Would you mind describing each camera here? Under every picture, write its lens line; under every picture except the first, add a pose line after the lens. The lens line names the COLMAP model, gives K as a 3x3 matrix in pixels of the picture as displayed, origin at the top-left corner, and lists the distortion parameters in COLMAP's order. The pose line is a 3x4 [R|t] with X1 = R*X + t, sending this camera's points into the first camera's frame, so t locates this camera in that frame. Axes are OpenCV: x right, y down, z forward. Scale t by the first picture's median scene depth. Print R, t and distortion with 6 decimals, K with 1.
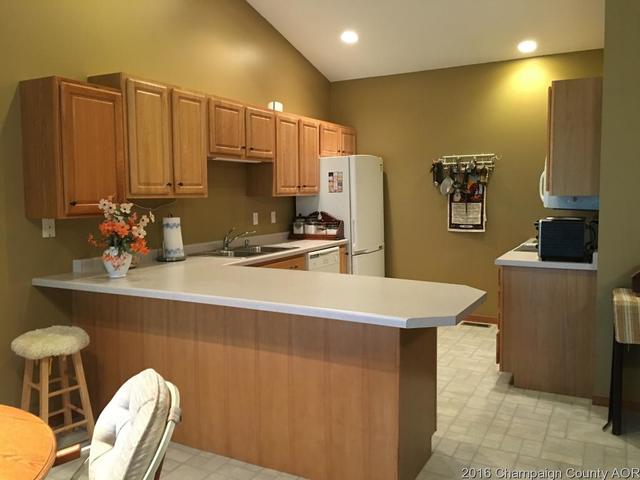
lens RADIAL K [[540.5, 0, 320.6], [0, 540.5, 240.1], [0, 0, 1]] dist [0.068871, -0.073288]
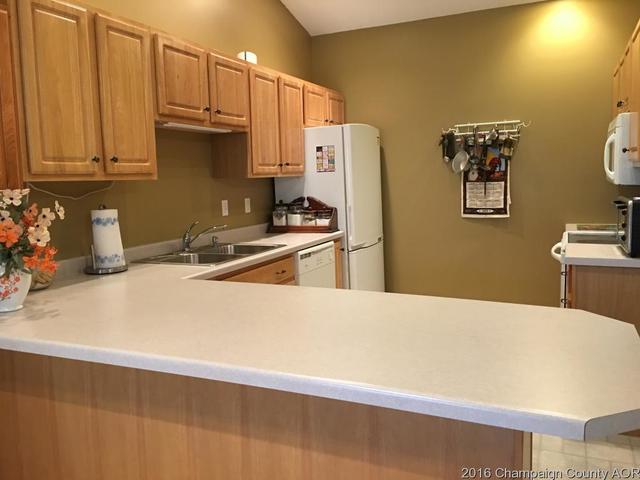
lens RADIAL K [[540.5, 0, 316.8], [0, 540.5, 237.7], [0, 0, 1]] dist [0.068871, -0.073288]
pose [[0.997751, -0.026750, 0.061468, -0.041418], [0.025403, 0.999422, 0.022584, -0.012205], [-0.062037, -0.020972, 0.997854, 0.242921]]
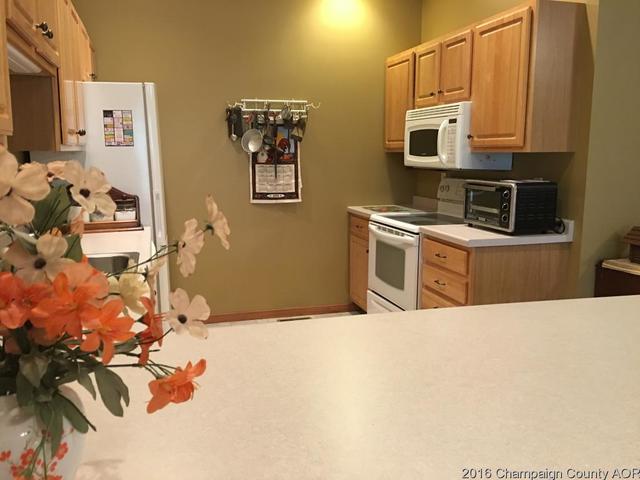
lens RADIAL K [[540.5, 0, 318.2], [0, 540.5, 234.6], [0, 0, 1]] dist [0.068871, -0.073288]
pose [[0.711034, -0.097125, 0.696418, -0.265459], [0.058572, 0.995153, 0.078987, -0.033144], [-0.700714, -0.015372, 0.713276, 0.505449]]
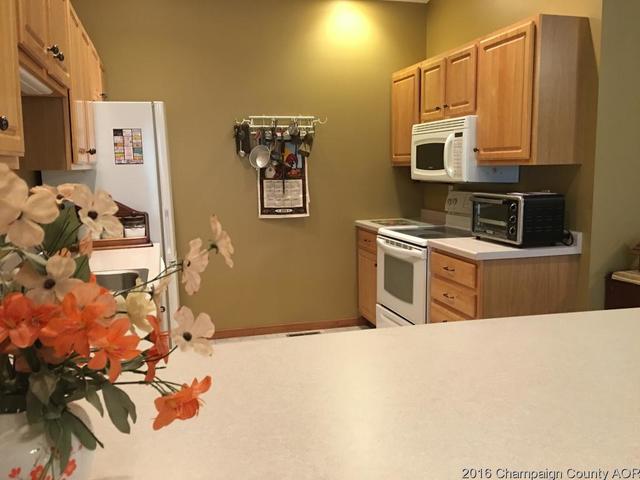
lens RADIAL K [[540.5, 0, 319.5], [0, 540.5, 234.8], [0, 0, 1]] dist [0.068871, -0.073288]
pose [[0.720096, -0.087447, 0.688342, -0.265998], [0.070185, 0.996118, 0.053125, -0.034172], [-0.690316, 0.010056, 0.723438, 0.502227]]
